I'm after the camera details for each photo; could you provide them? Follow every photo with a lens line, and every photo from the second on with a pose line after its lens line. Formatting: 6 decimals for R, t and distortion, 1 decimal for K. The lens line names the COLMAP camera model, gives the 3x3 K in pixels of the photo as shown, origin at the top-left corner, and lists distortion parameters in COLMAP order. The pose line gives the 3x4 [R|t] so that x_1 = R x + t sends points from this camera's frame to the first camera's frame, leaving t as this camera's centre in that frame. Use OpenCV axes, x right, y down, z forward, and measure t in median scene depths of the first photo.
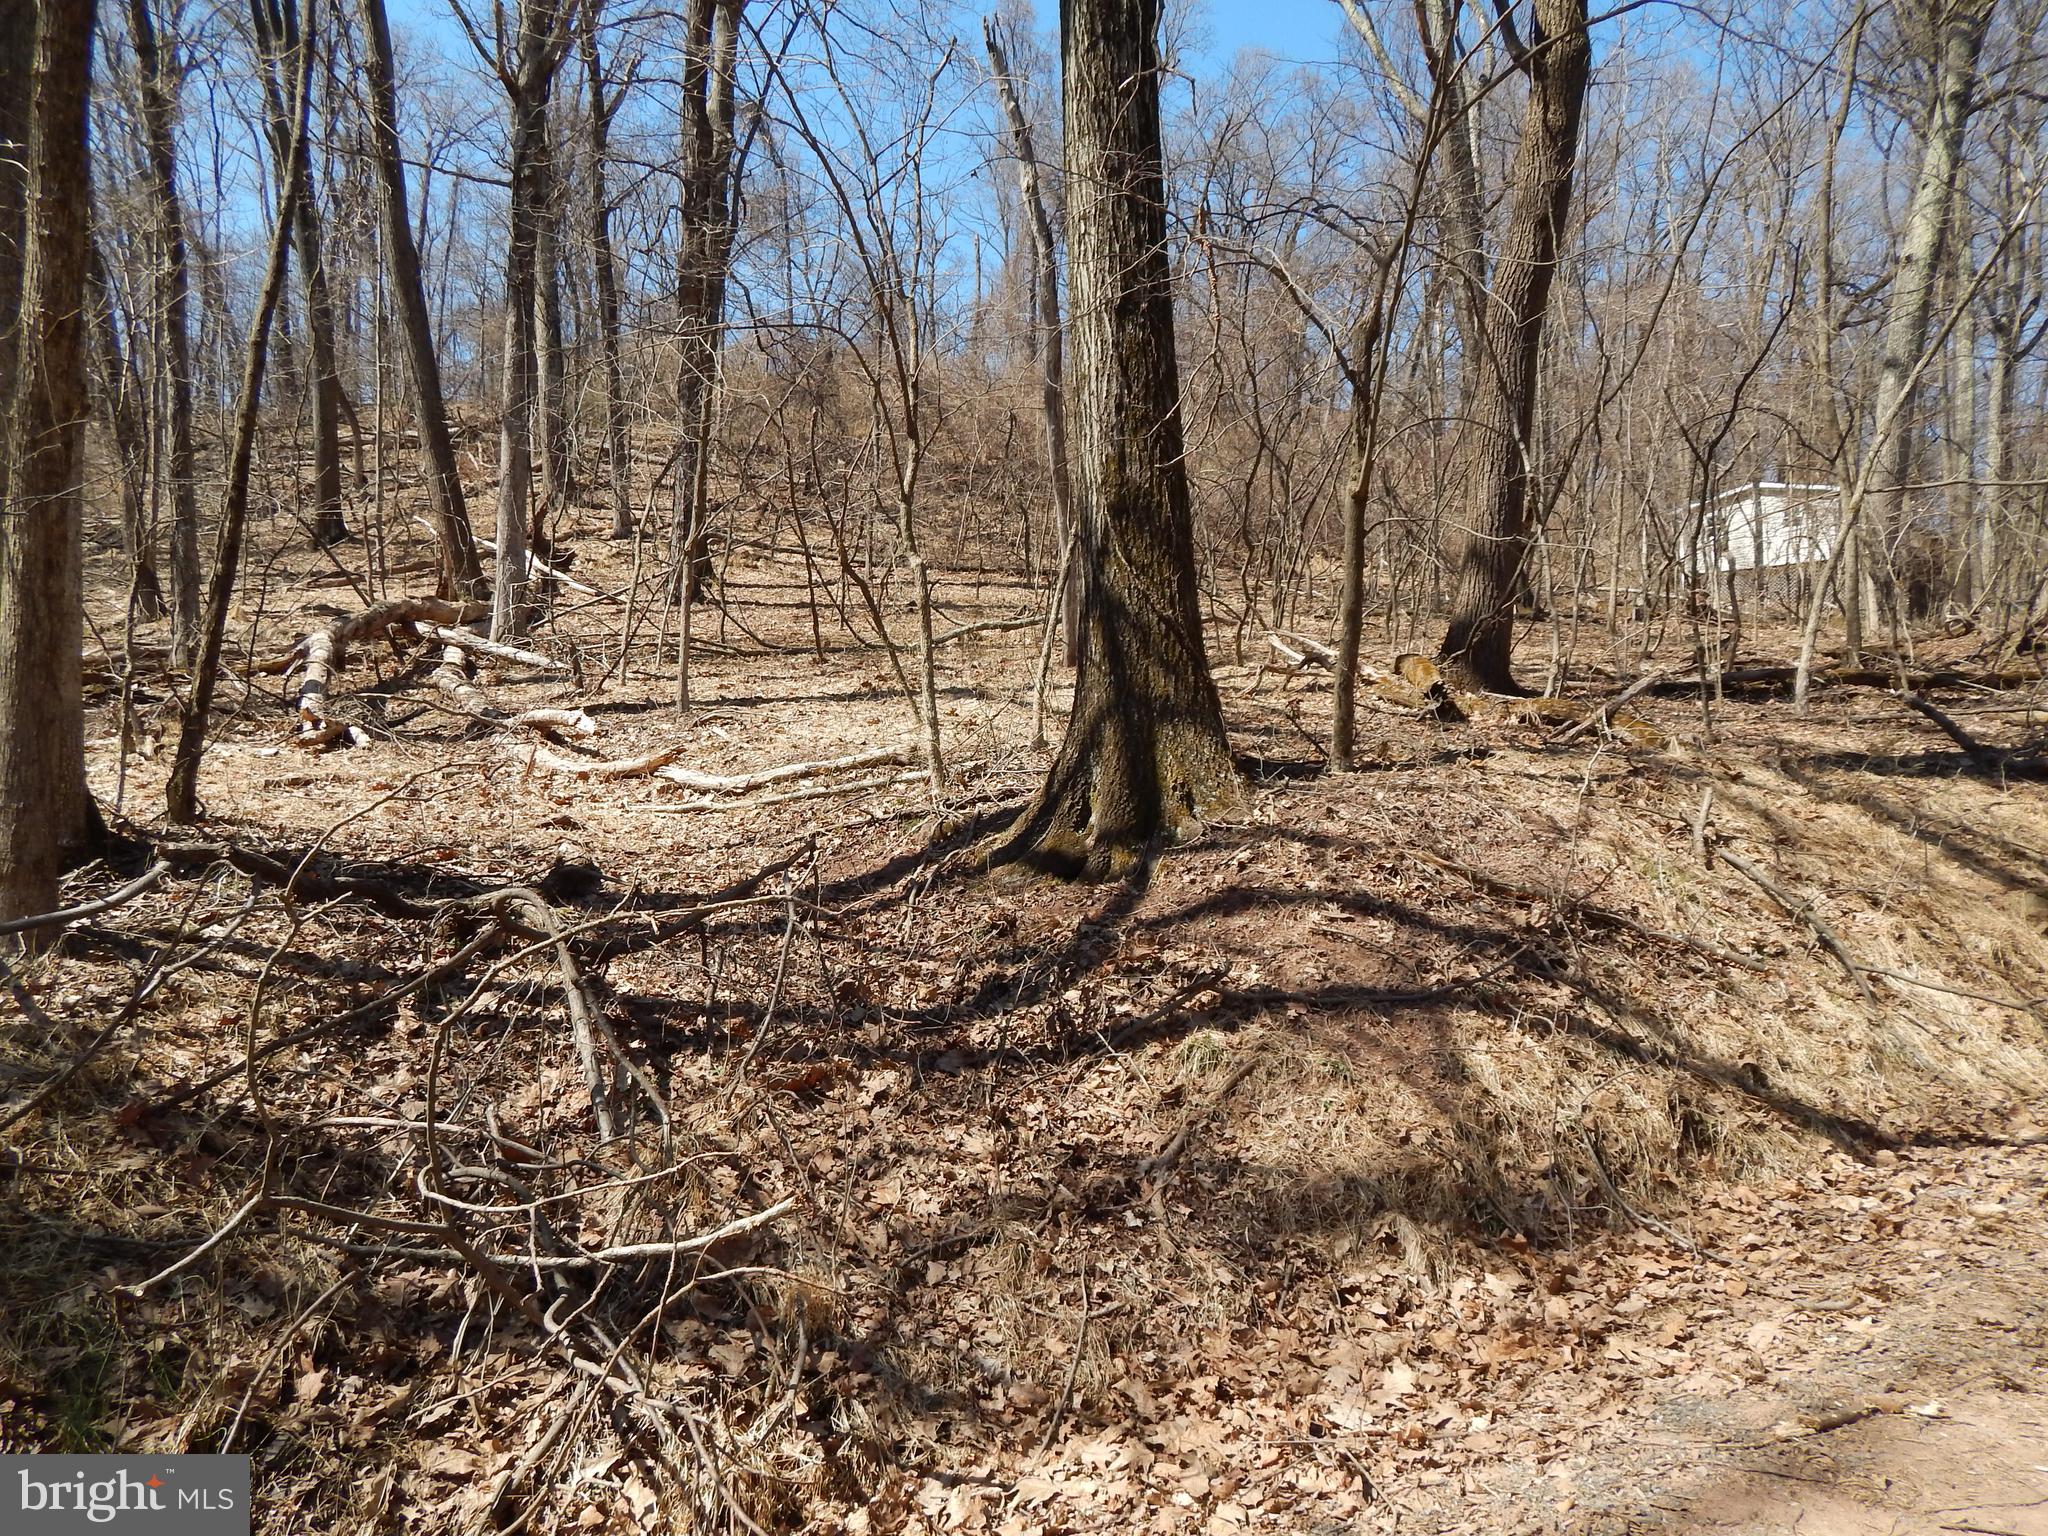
lens RADIAL K [[1329.2, 0, 1028.5], [0, 1329.2, 755.9], [0, 0, 1]] dist [0.001934, -0.011117]
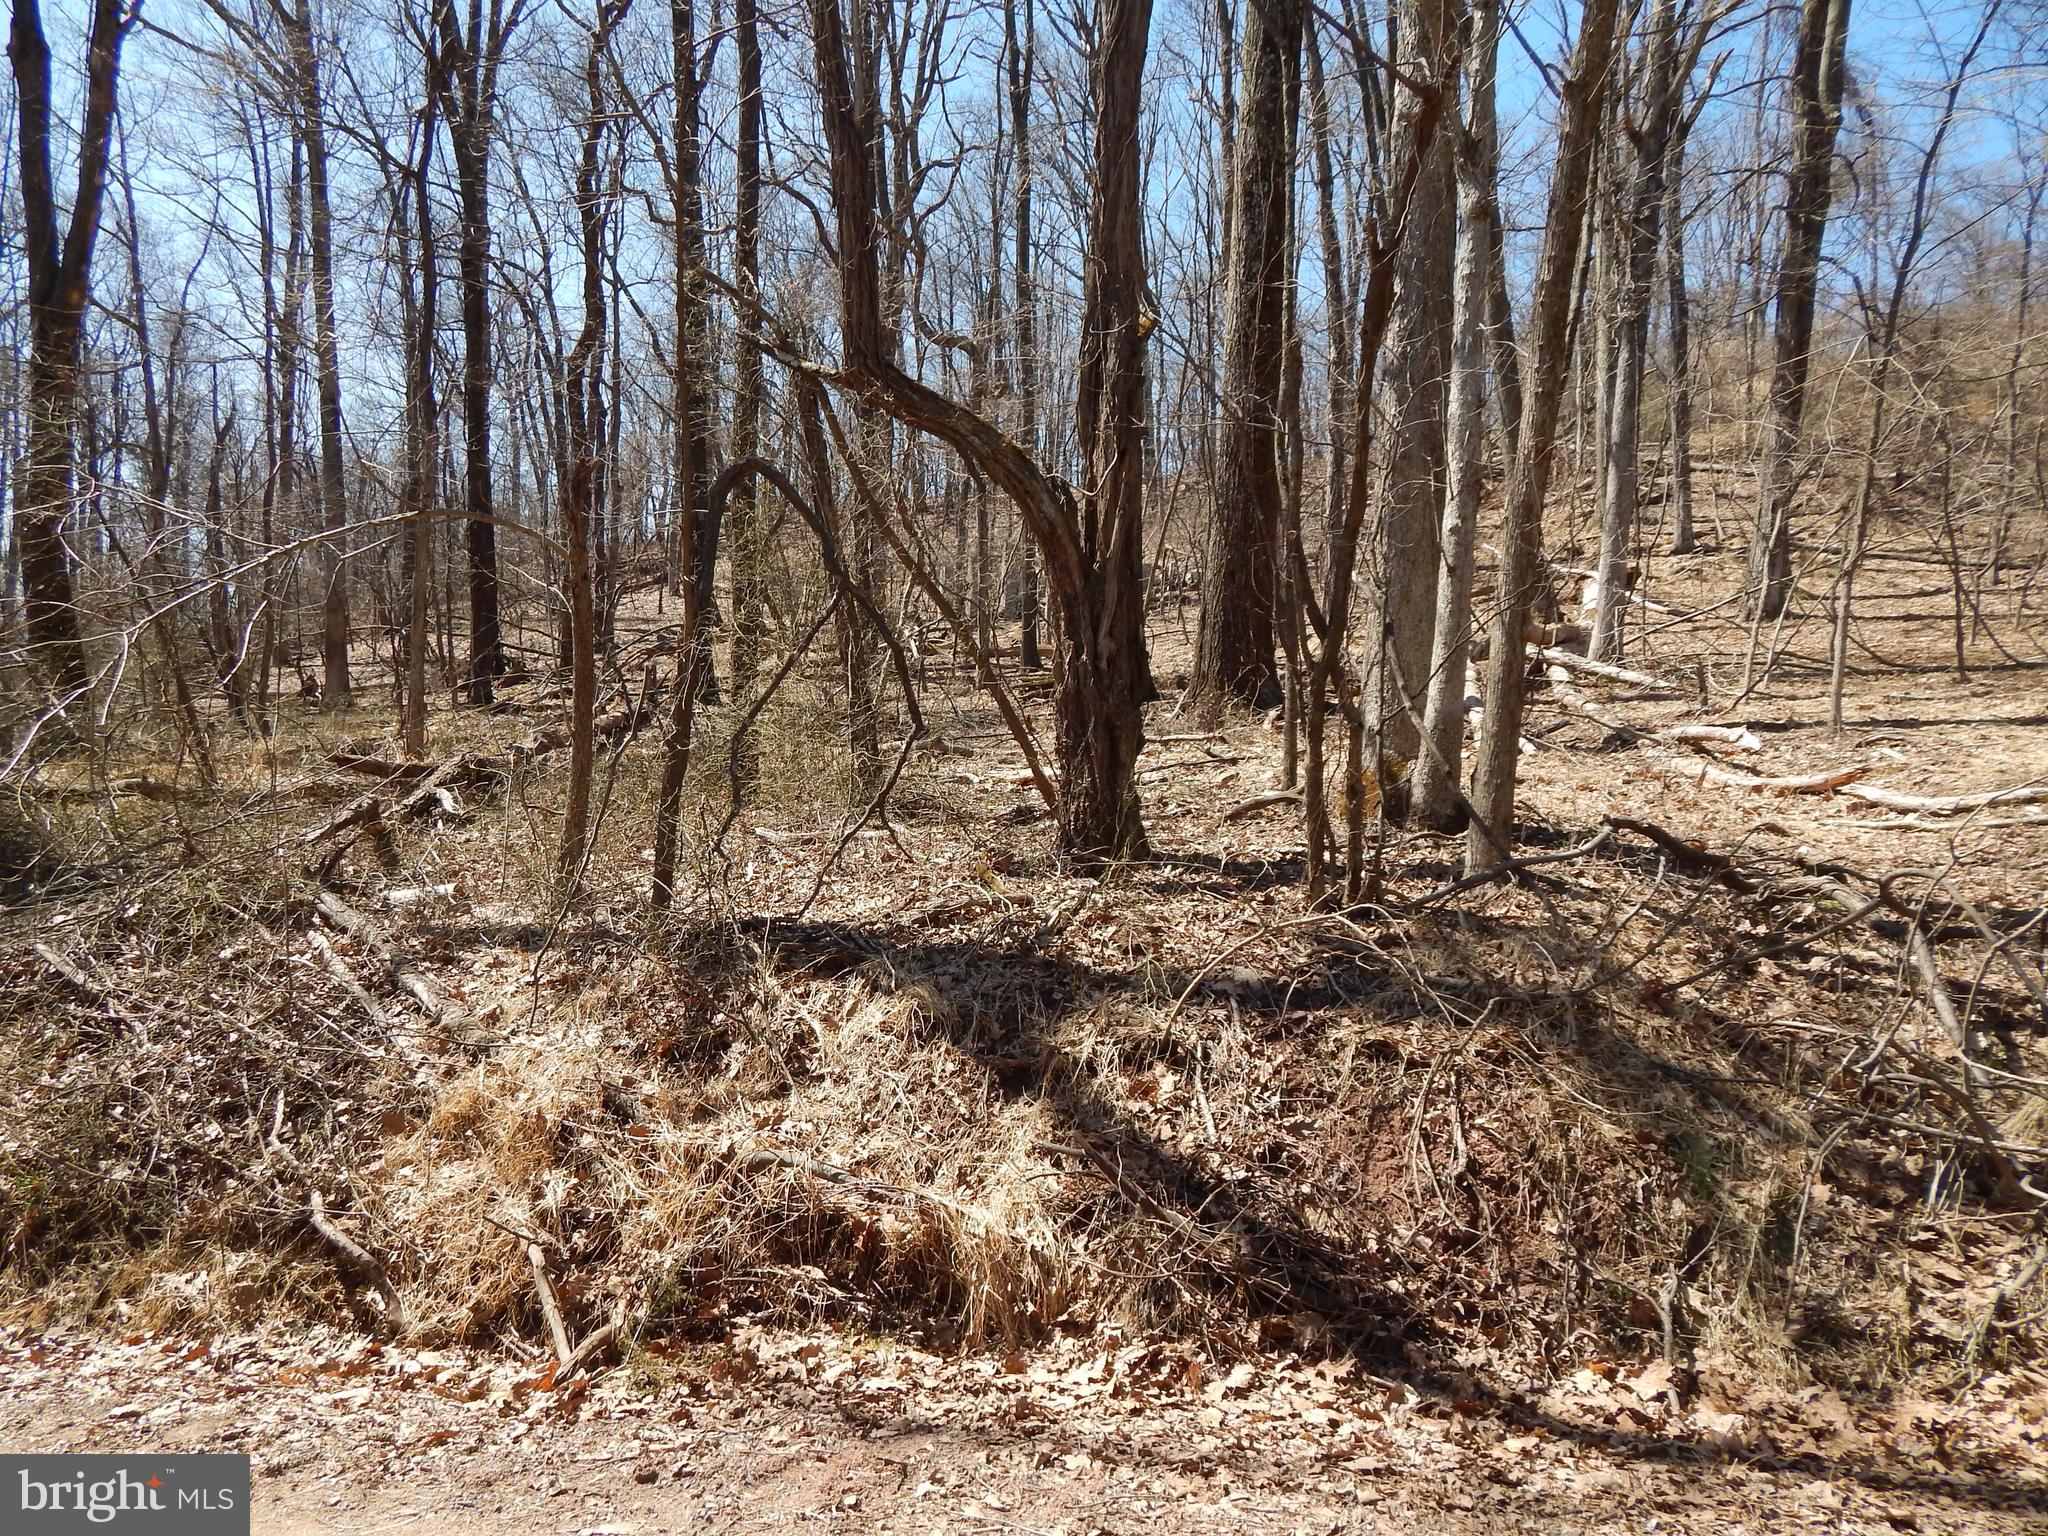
lens RADIAL K [[1329.2, 0, 1028.5], [0, 1329.2, 755.9], [0, 0, 1]] dist [0.001934, -0.011117]
pose [[0.751101, 0.040642, -0.658935, -0.064184], [-0.049042, 0.998780, 0.005701, 0.009586], [0.658363, 0.028033, 0.752178, -0.161796]]
